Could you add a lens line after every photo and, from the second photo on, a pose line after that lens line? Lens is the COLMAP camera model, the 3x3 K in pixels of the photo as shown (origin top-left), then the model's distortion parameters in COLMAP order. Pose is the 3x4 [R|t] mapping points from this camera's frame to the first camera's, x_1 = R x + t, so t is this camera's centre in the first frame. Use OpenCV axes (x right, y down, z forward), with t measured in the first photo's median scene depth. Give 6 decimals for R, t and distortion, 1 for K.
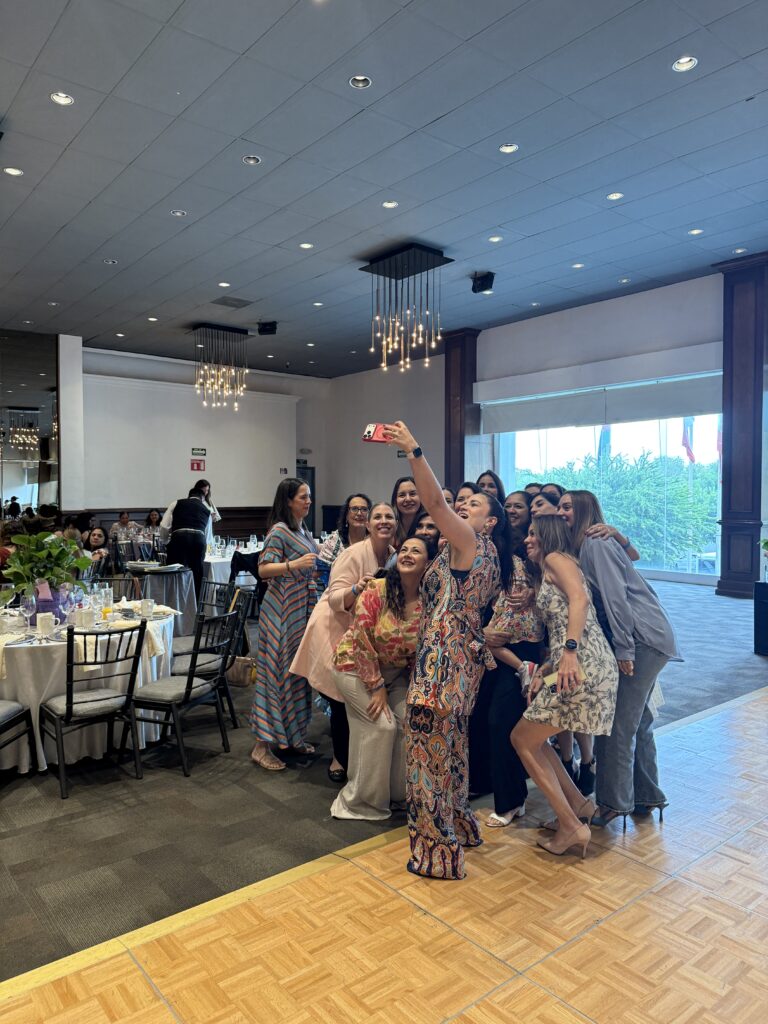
lens RADIAL K [[709.1, 0, 376.6], [0, 709.1, 519.4], [0, 0, 1]] dist [0.025165, -0.027511]
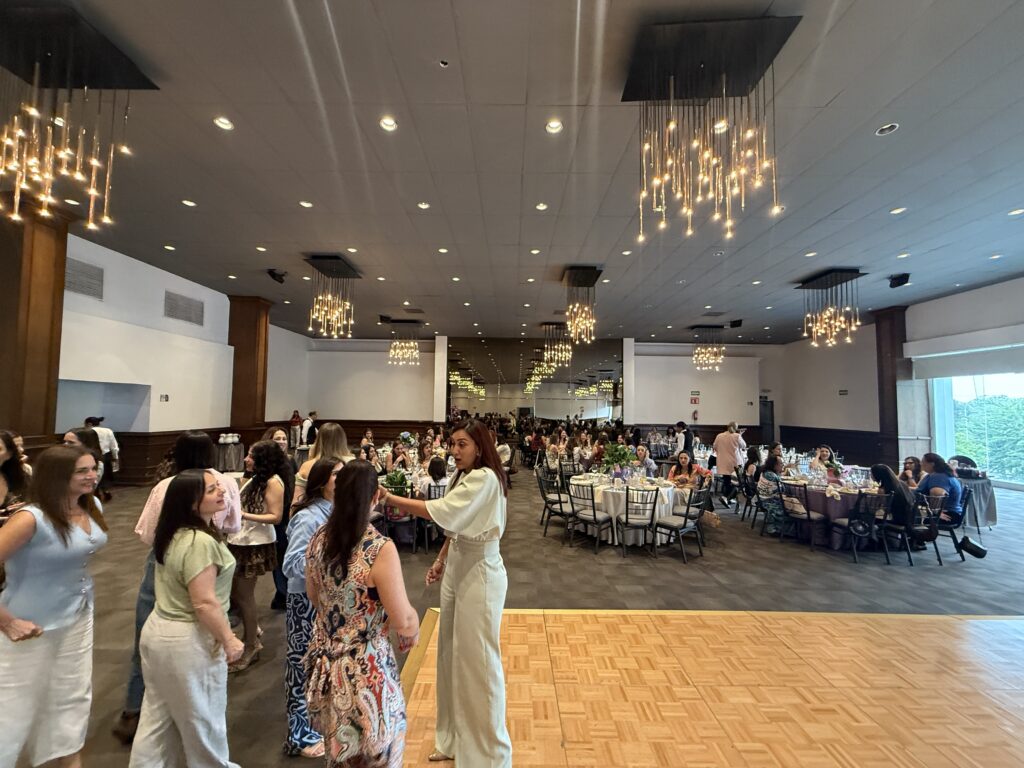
lens RADIAL K [[405.8, 0, 508.0], [0, 405.8, 383.4], [0, 0, 1]] dist [0.006521, 0.000375]
pose [[0.769628, -0.028023, -0.637877, 0.080978], [-0.031309, 0.996178, -0.081540, -0.038296], [0.637725, 0.082727, 0.765809, -0.190253]]
